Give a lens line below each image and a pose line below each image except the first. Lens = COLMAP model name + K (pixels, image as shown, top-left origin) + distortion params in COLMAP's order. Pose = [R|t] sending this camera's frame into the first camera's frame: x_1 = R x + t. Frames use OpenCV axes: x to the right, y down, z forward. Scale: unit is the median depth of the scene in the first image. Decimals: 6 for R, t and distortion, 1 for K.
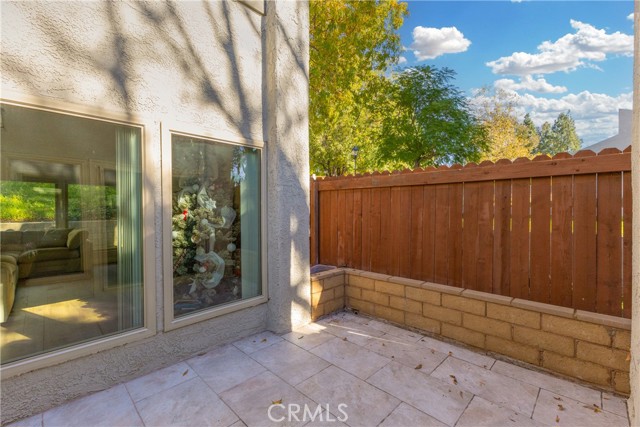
lens RADIAL K [[275.9, 0, 318.1], [0, 275.9, 214.0], [0, 0, 1]] dist [0.003260, 0.000474]
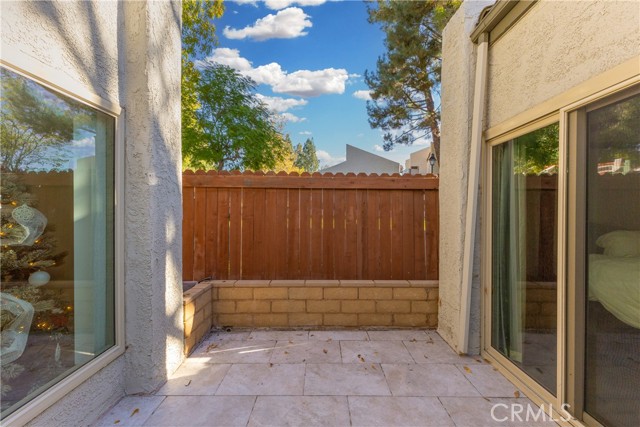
lens RADIAL K [[275.9, 0, 319.0], [0, 275.9, 214.1], [0, 0, 1]] dist [0.003260, 0.000474]
pose [[0.708165, -0.002903, 0.706041, -0.329737], [0.003241, 0.999994, 0.000860, -0.009664], [-0.706039, 0.001679, 0.708171, 0.213518]]
